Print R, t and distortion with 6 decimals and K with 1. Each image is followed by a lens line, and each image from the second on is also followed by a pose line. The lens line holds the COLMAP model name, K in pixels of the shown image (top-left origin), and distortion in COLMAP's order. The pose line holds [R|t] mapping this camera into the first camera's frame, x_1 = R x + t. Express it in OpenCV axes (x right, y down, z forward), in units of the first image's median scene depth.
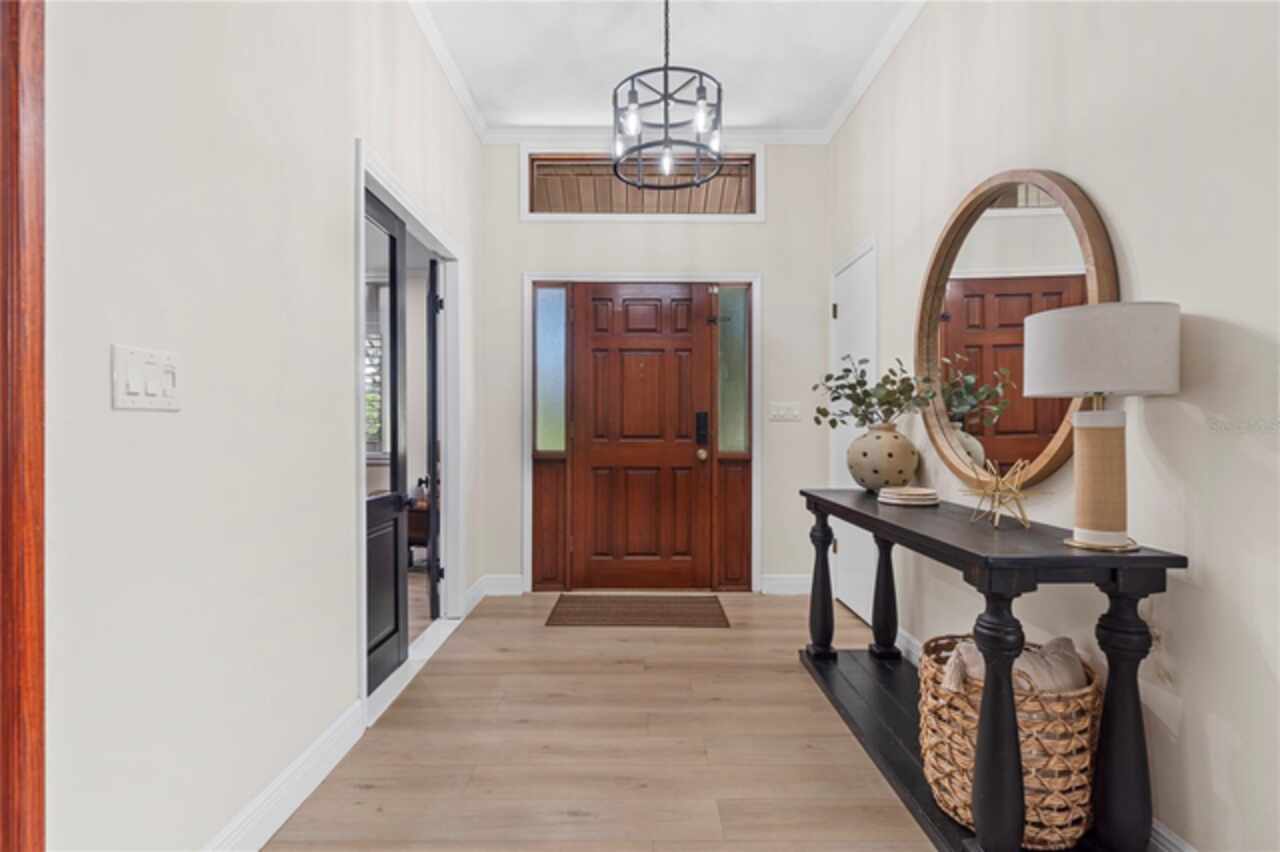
lens RADIAL K [[593.1, 0, 638.6], [0, 593.1, 428.5], [0, 0, 1]] dist [0.001038, 0.000033]
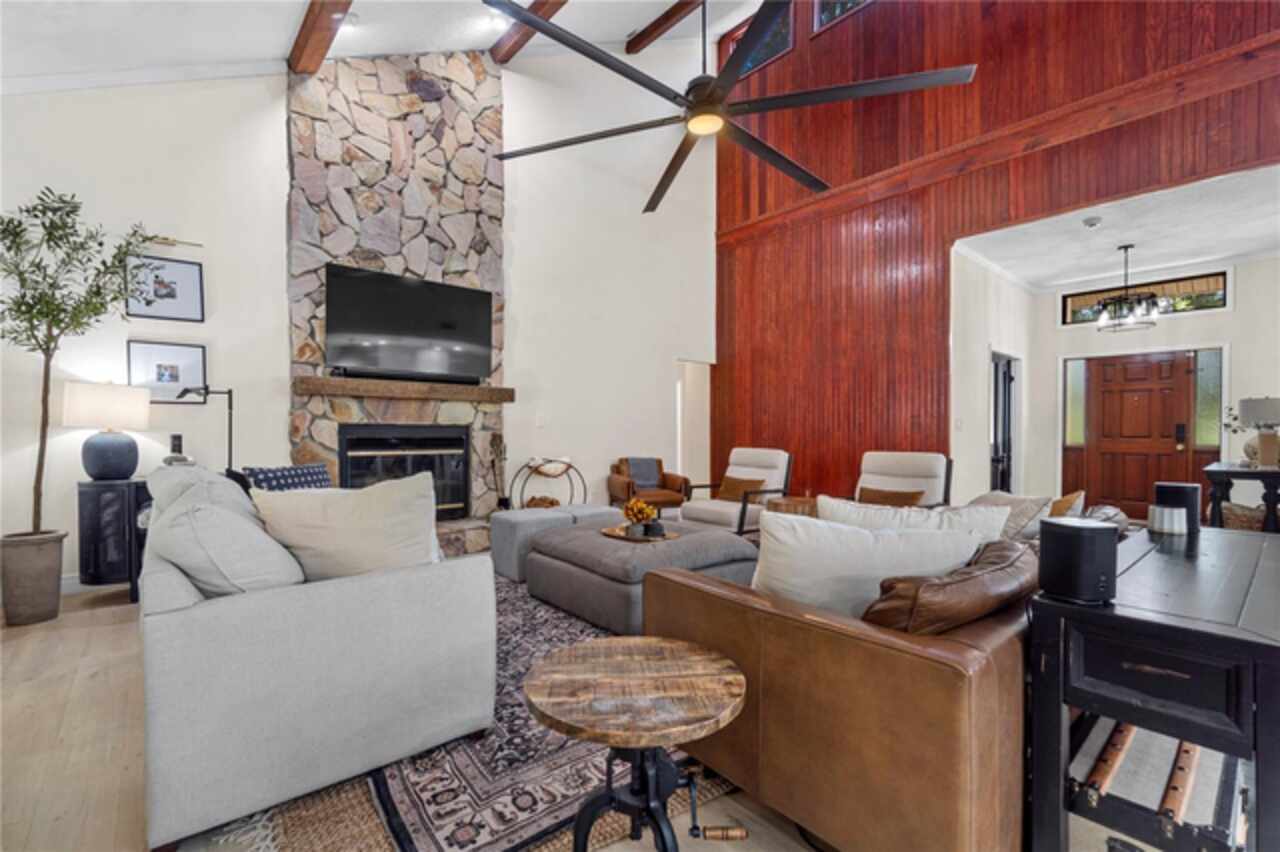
lens RADIAL K [[552.6, 0, 641.4], [0, 552.6, 434.0], [0, 0, 1]] dist [0.000376, 0.000060]
pose [[0.643884, 0.001721, -0.765121, 0.334791], [-0.002148, 0.999998, 0.000442, 0.005607], [0.765120, 0.001358, 0.643887, -1.306169]]
